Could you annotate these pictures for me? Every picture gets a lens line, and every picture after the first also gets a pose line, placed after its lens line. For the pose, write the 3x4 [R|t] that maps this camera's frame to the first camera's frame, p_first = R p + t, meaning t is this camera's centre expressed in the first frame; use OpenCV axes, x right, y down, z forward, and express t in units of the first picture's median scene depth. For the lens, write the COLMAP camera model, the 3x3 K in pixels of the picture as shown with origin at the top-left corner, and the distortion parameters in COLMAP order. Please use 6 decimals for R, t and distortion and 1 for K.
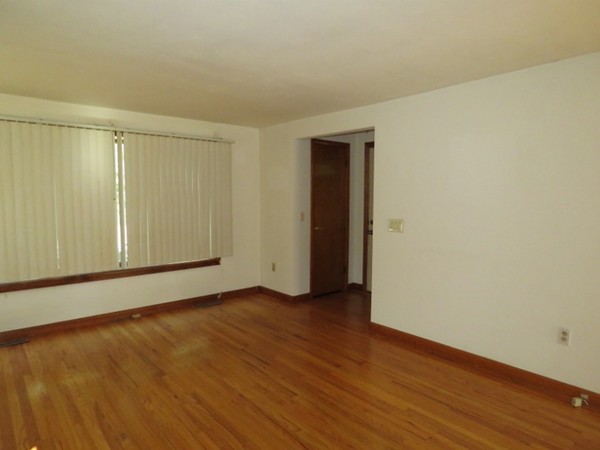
lens RADIAL K [[378.5, 0, 296.6], [0, 378.5, 224.6], [0, 0, 1]] dist [-0.003401, 0.001055]
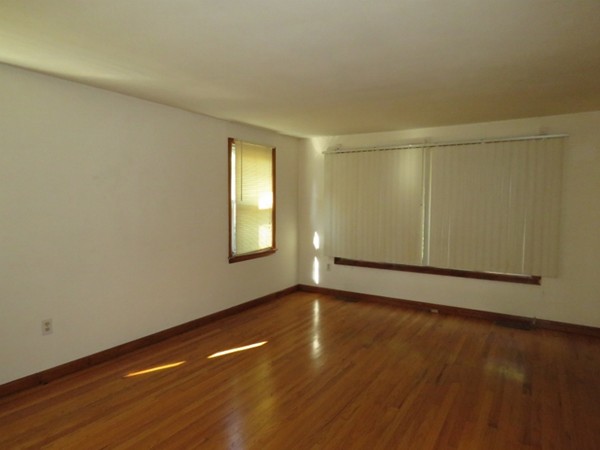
lens RADIAL K [[378.5, 0, 296.6], [0, 378.5, 224.6], [0, 0, 1]] dist [-0.003401, 0.001055]
pose [[0.293710, 0.050652, -0.954552, 0.556417], [-0.080074, 0.996389, 0.028234, -0.009674], [0.952535, 0.068142, 0.296706, 0.306565]]
